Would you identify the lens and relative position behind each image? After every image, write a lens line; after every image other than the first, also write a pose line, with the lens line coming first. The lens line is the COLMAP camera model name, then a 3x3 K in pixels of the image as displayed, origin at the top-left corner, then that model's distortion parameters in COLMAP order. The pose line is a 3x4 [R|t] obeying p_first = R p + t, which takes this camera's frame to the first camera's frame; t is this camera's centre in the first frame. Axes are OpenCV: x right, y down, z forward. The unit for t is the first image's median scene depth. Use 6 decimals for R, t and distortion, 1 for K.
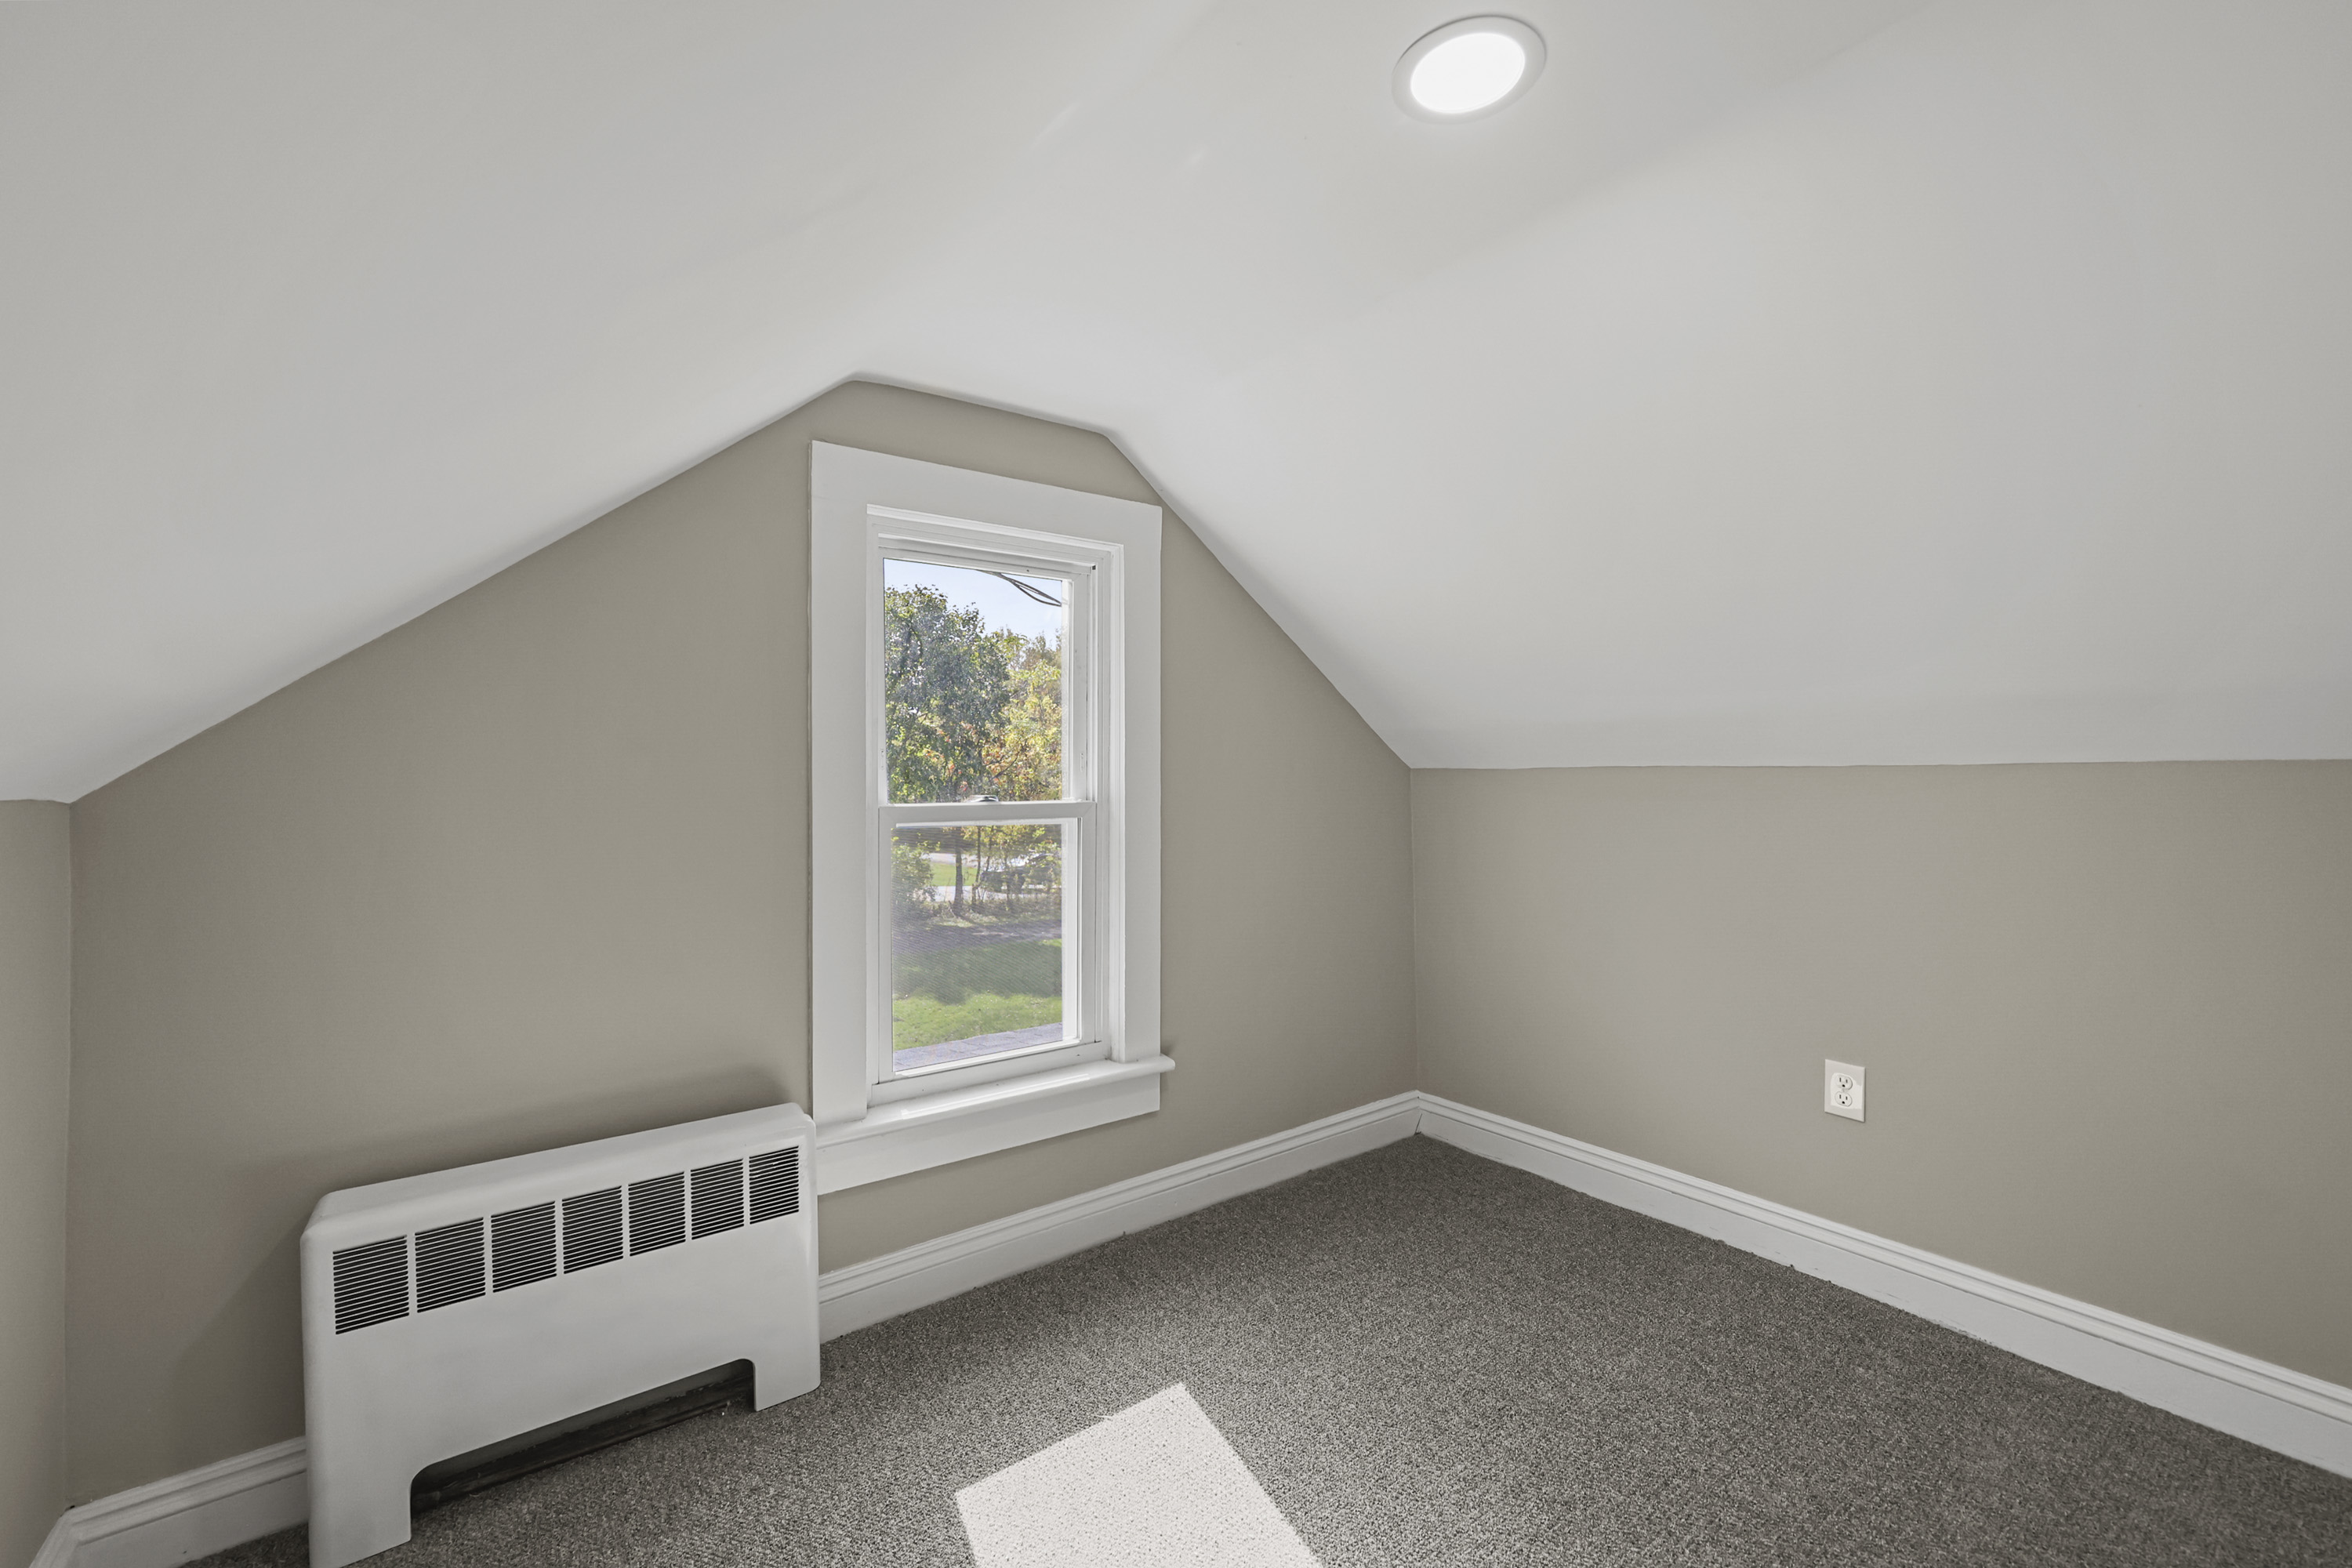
lens RADIAL K [[950.1, 0, 1163.4], [0, 950.1, 769.1], [0, 0, 1]] dist [0.000376, -0.000200]
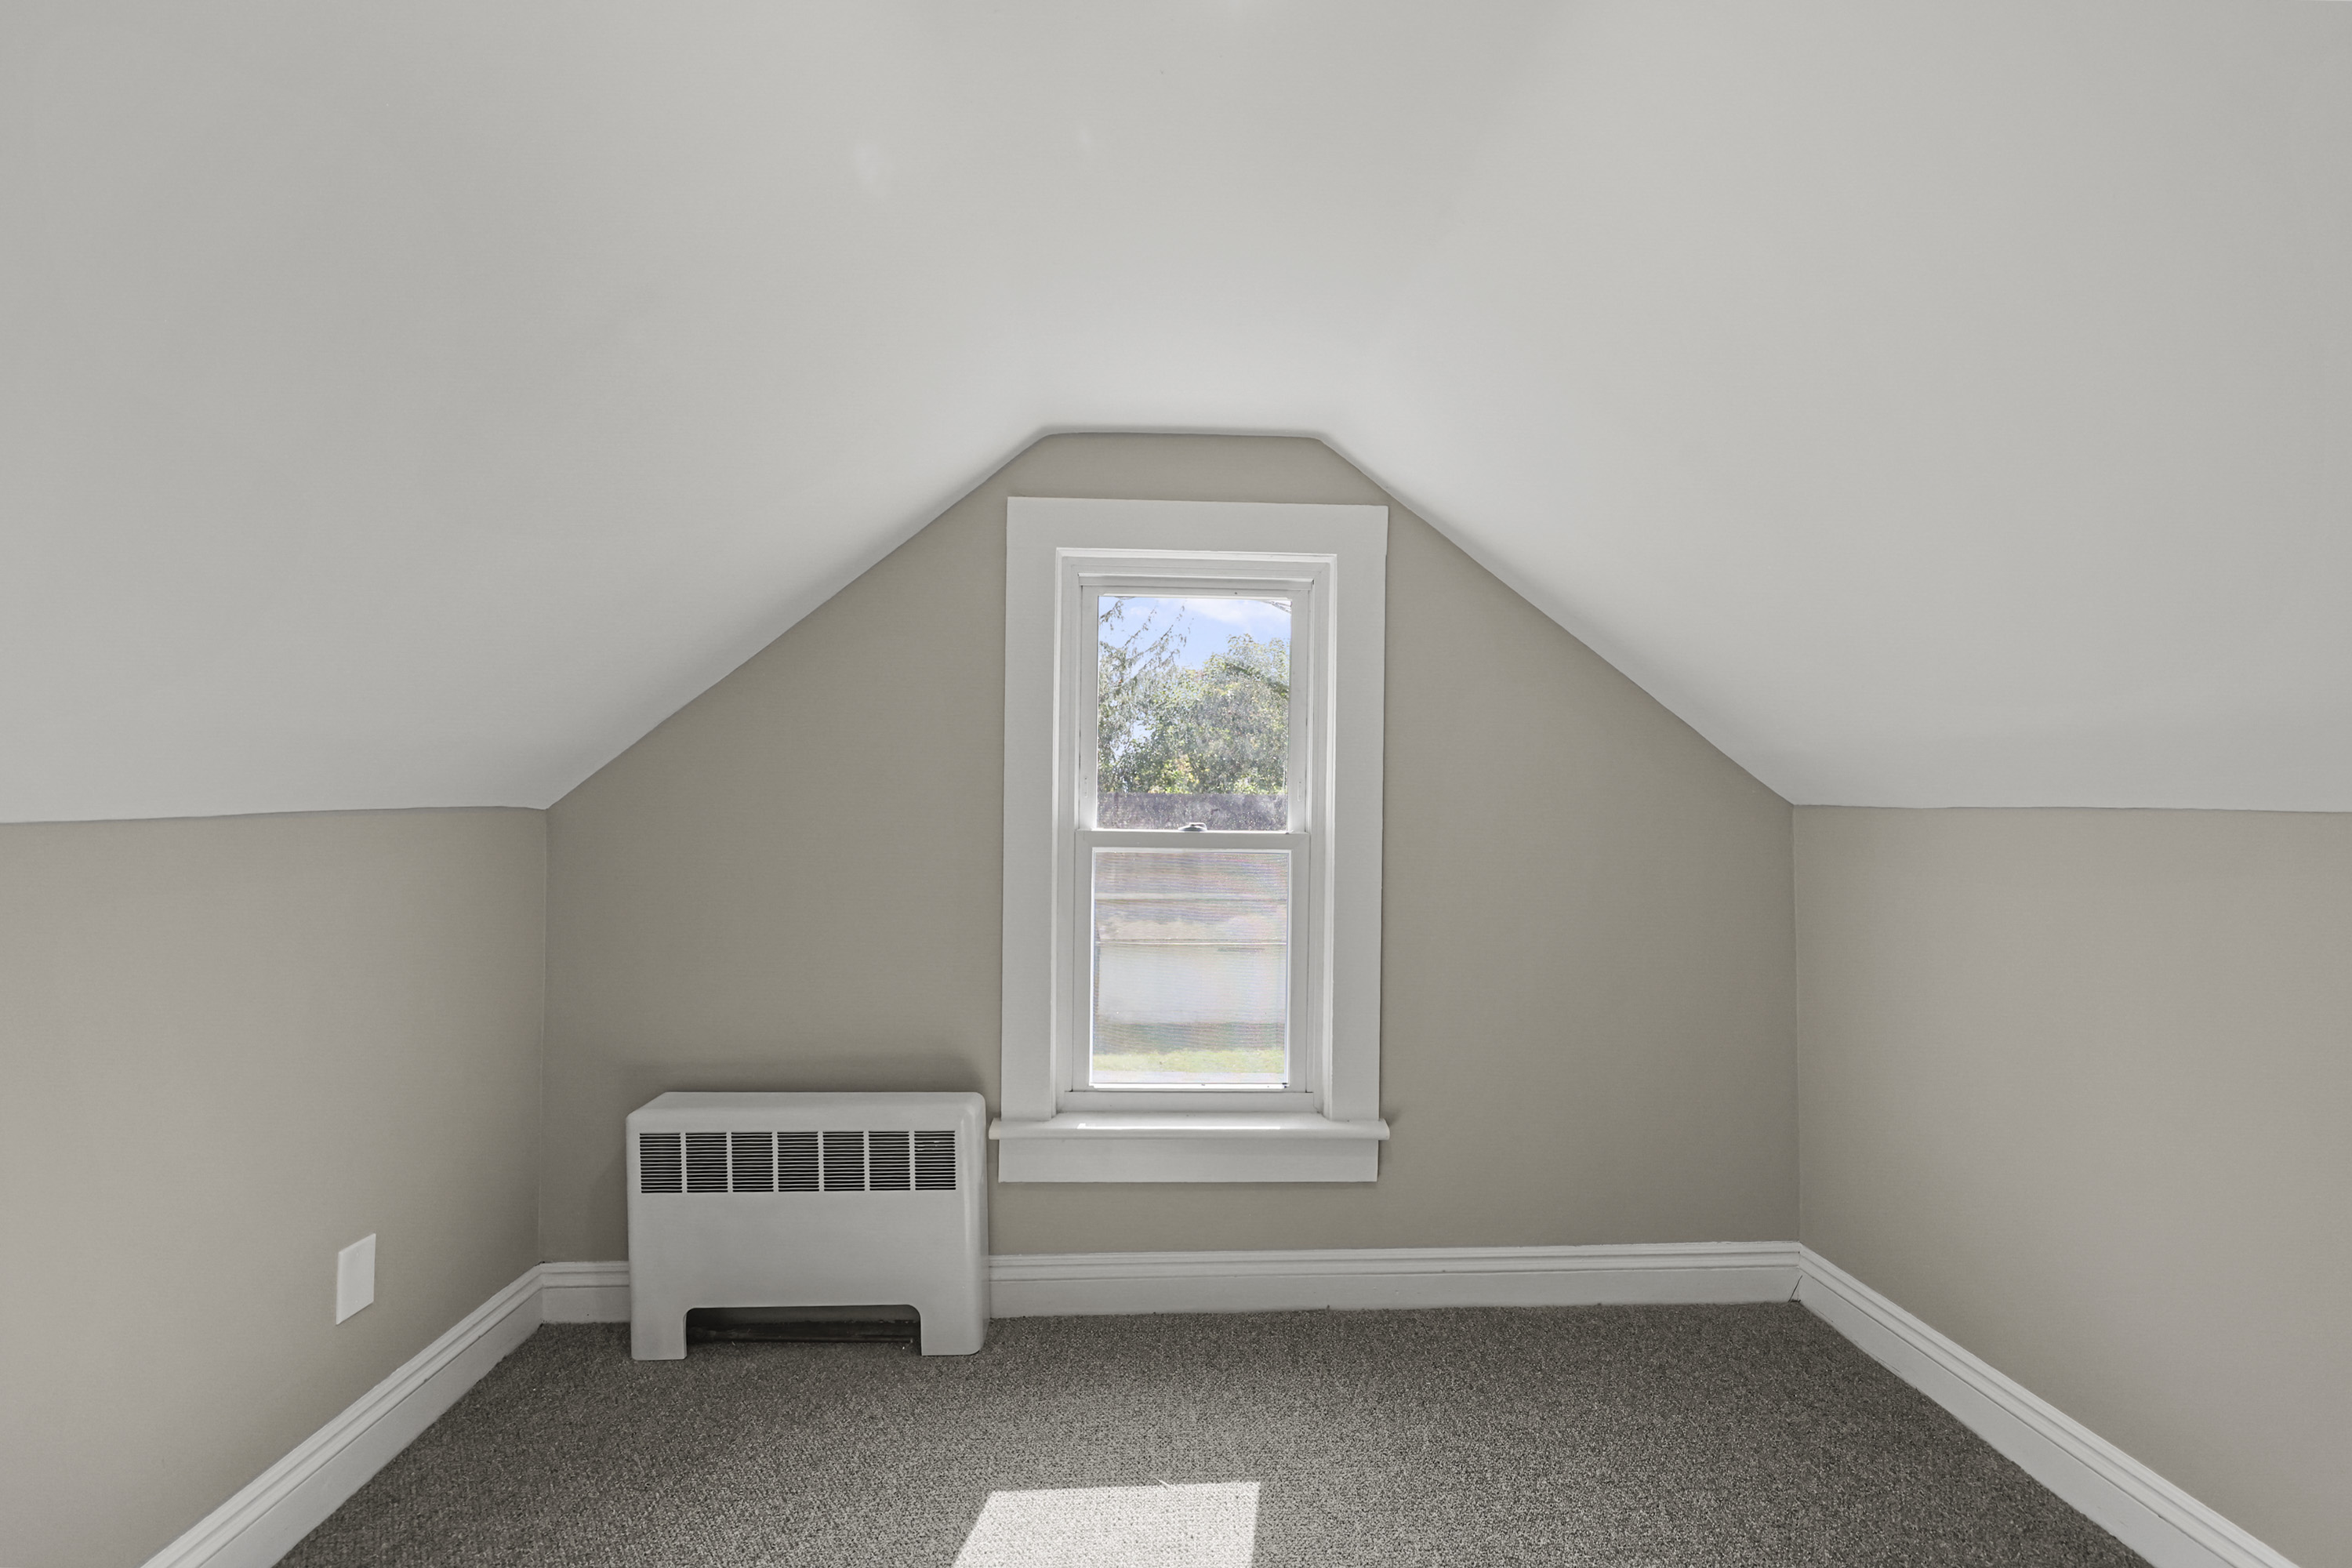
lens RADIAL K [[950.1, 0, 1177.0], [0, 950.1, 793.1], [0, 0, 1]] dist [0.000376, -0.000200]
pose [[0.838739, 0.010343, -0.544435, 0.379027], [-0.013872, 0.999901, -0.002375, -0.001297], [0.544356, 0.009544, 0.838800, 0.173014]]
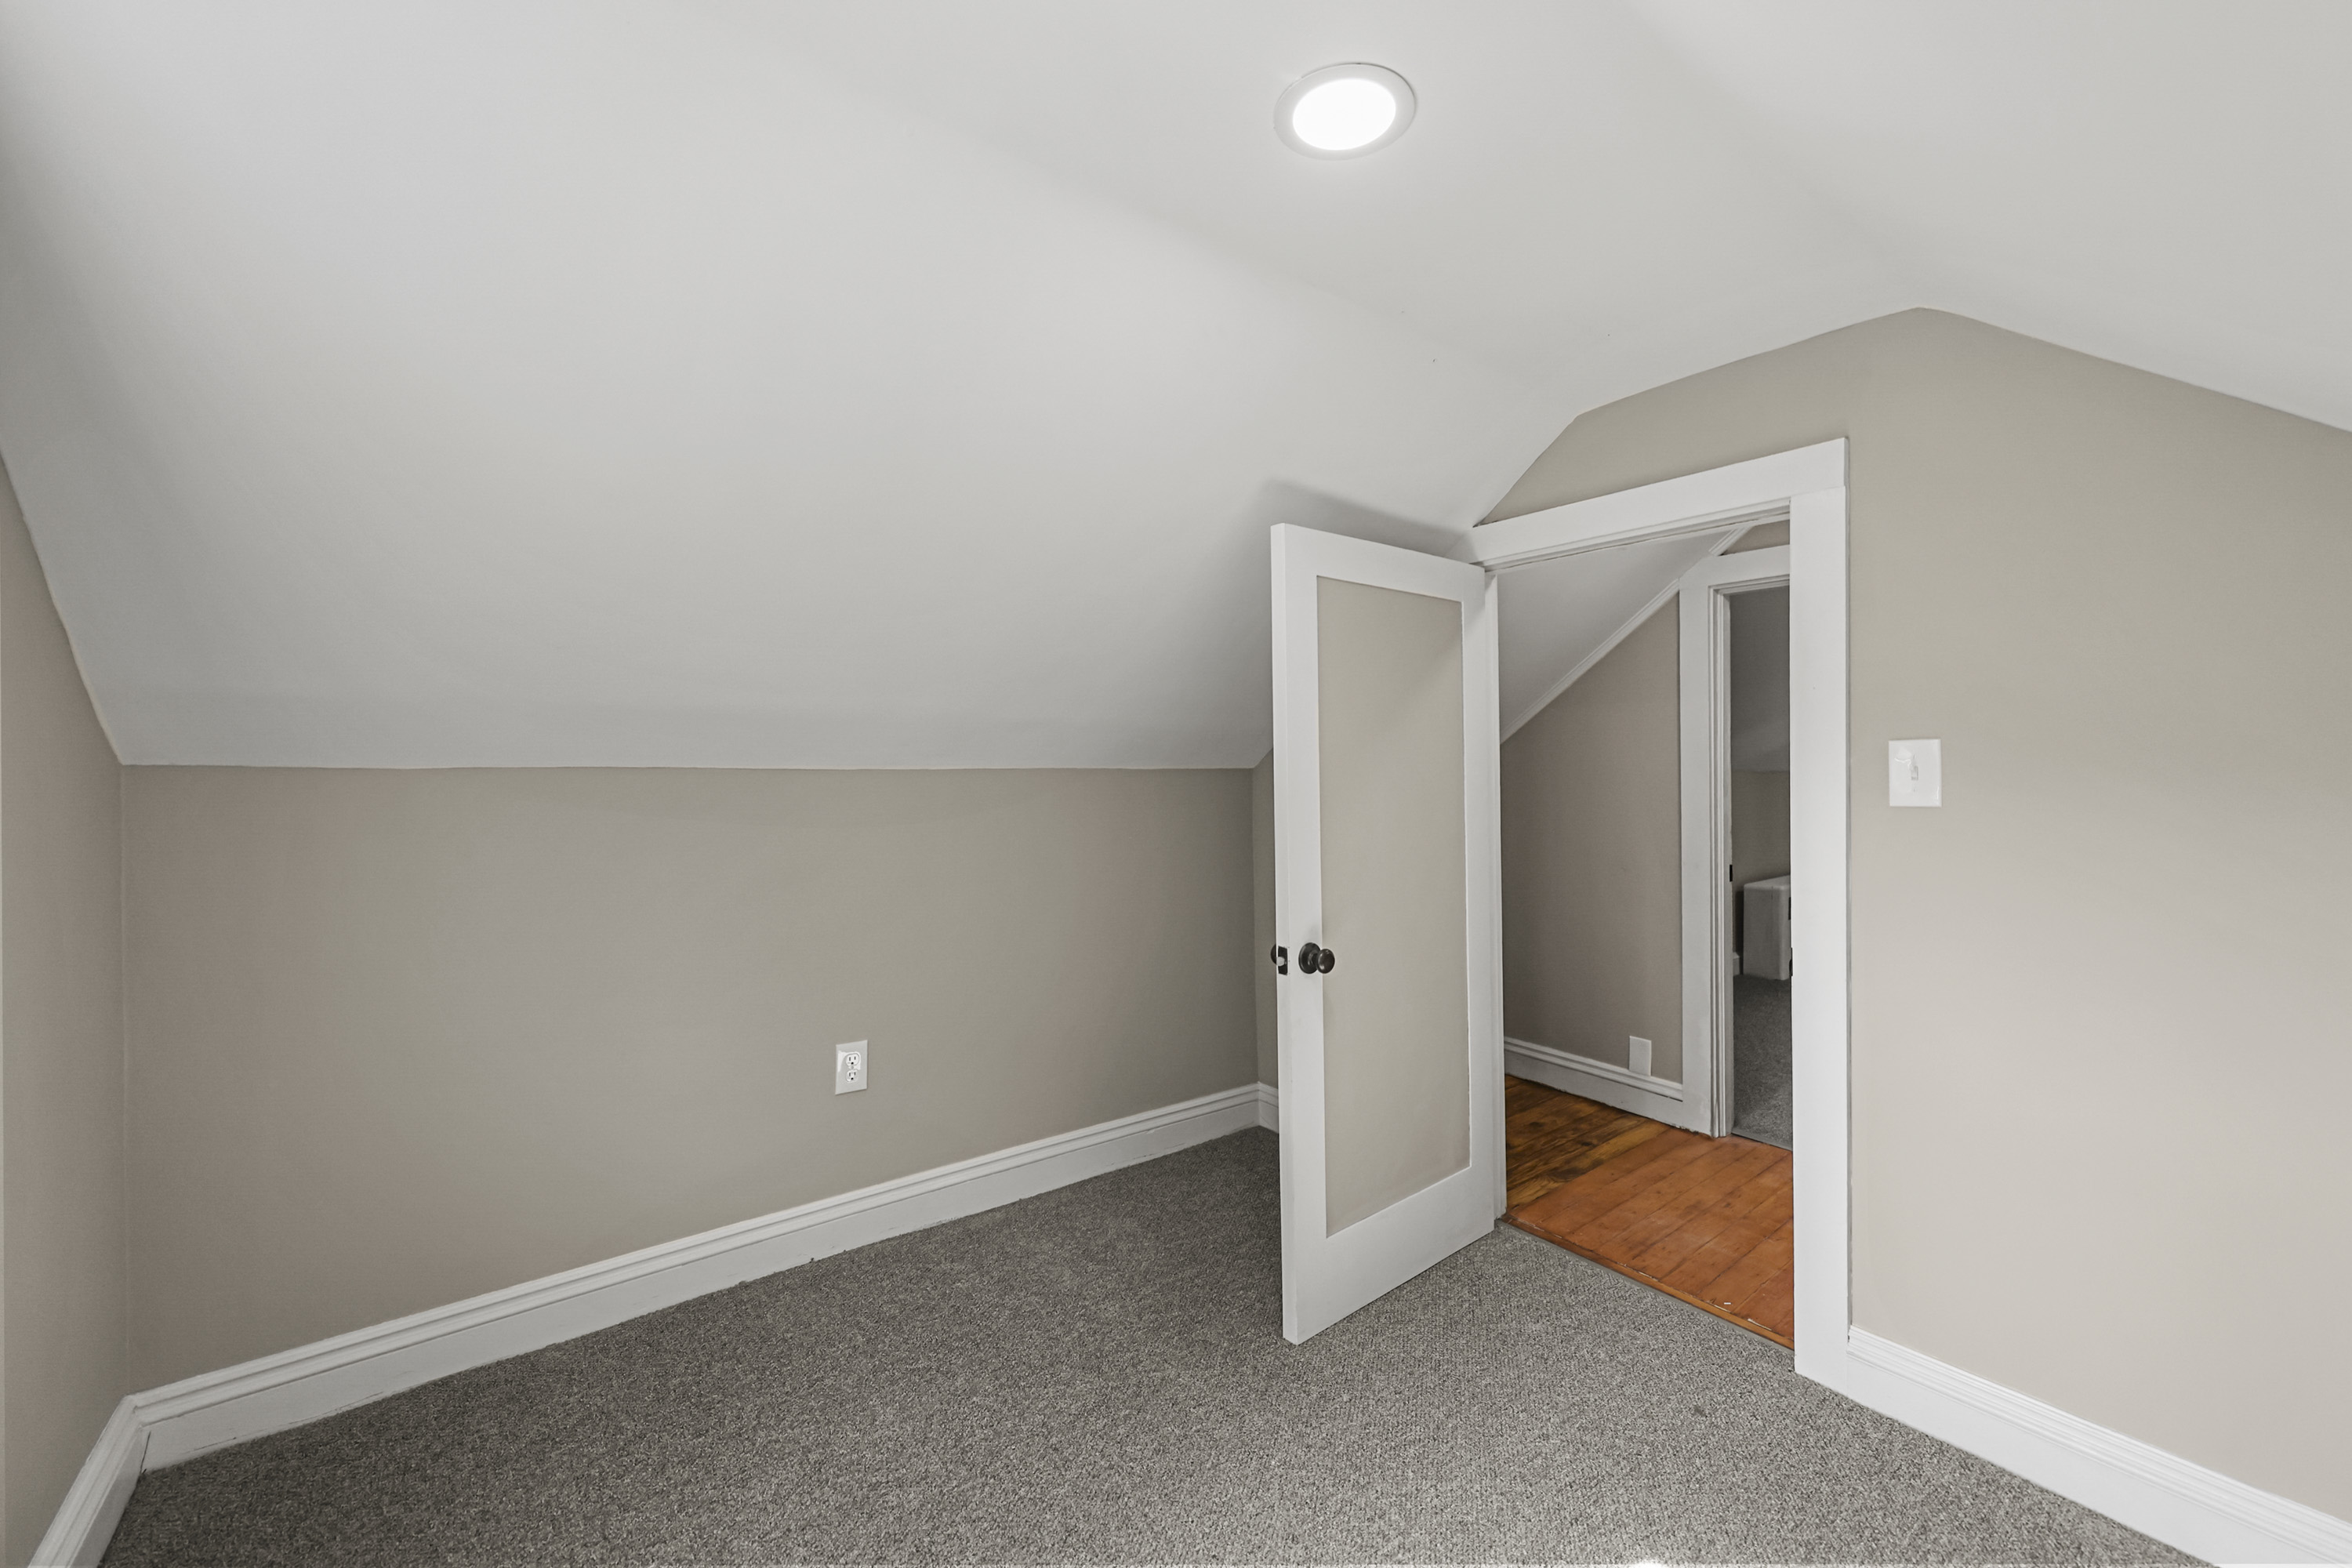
lens RADIAL K [[950.1, 0, 1189.5], [0, 950.1, 767.8], [0, 0, 1]] dist [0.000376, -0.000200]
pose [[-0.039417, 0.015011, 0.999110, -0.393533], [-0.001437, 0.999885, -0.015079, 0.010065], [-0.999222, -0.002030, -0.039391, 0.655415]]
